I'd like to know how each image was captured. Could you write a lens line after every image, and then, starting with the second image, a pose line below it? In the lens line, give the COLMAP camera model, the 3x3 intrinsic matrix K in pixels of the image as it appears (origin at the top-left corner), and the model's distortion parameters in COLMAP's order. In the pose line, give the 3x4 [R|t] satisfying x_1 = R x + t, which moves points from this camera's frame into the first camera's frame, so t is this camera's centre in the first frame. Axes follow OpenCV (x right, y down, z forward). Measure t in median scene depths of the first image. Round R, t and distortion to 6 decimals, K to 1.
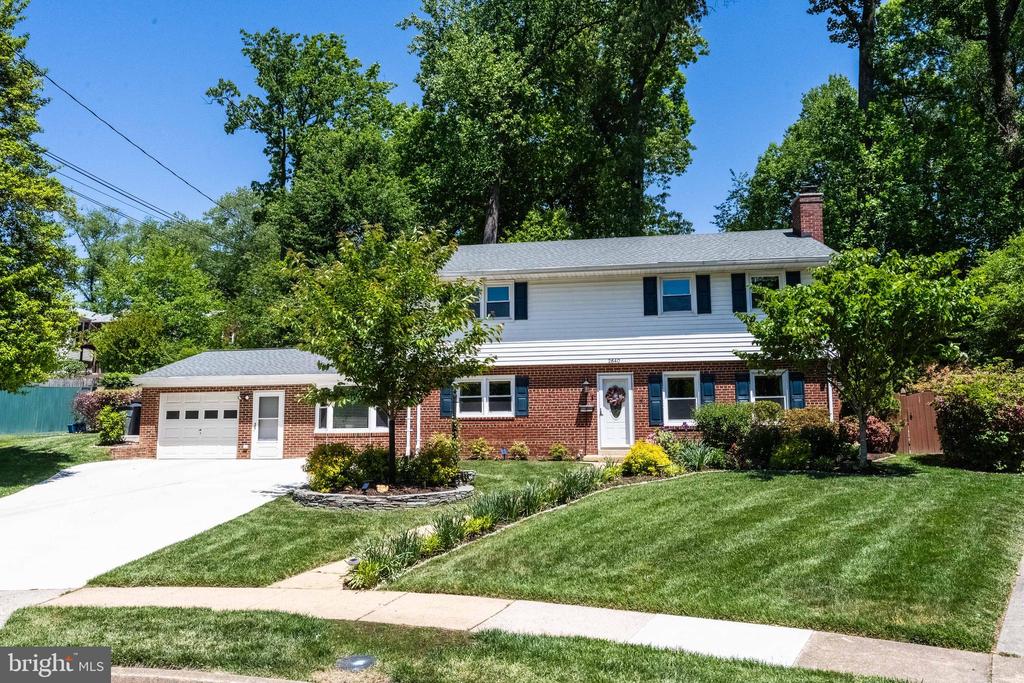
lens RADIAL K [[706.0, 0, 515.3], [0, 706.0, 315.4], [0, 0, 1]] dist [-0.002768, 0.001562]
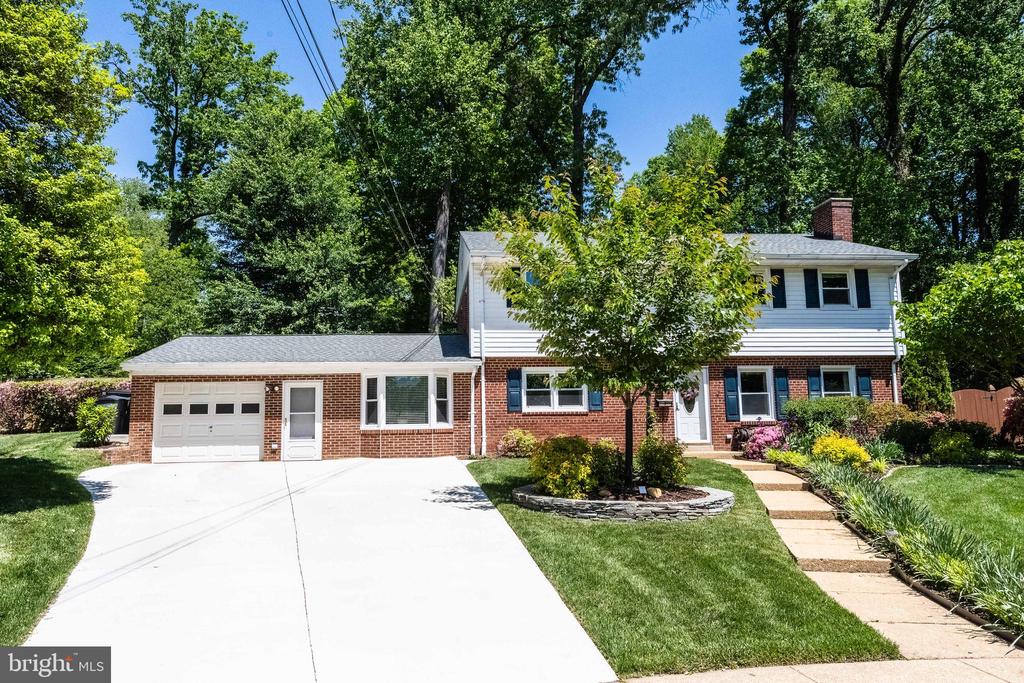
lens RADIAL K [[653.8, 0, 510.3], [0, 653.8, 339.3], [0, 0, 1]] dist [0.030509, -0.001211]
pose [[0.975071, 0.026828, 0.220263, -0.283344], [-0.031488, 0.999348, 0.017671, 0.034811], [-0.219646, -0.024167, 0.975280, 0.172151]]
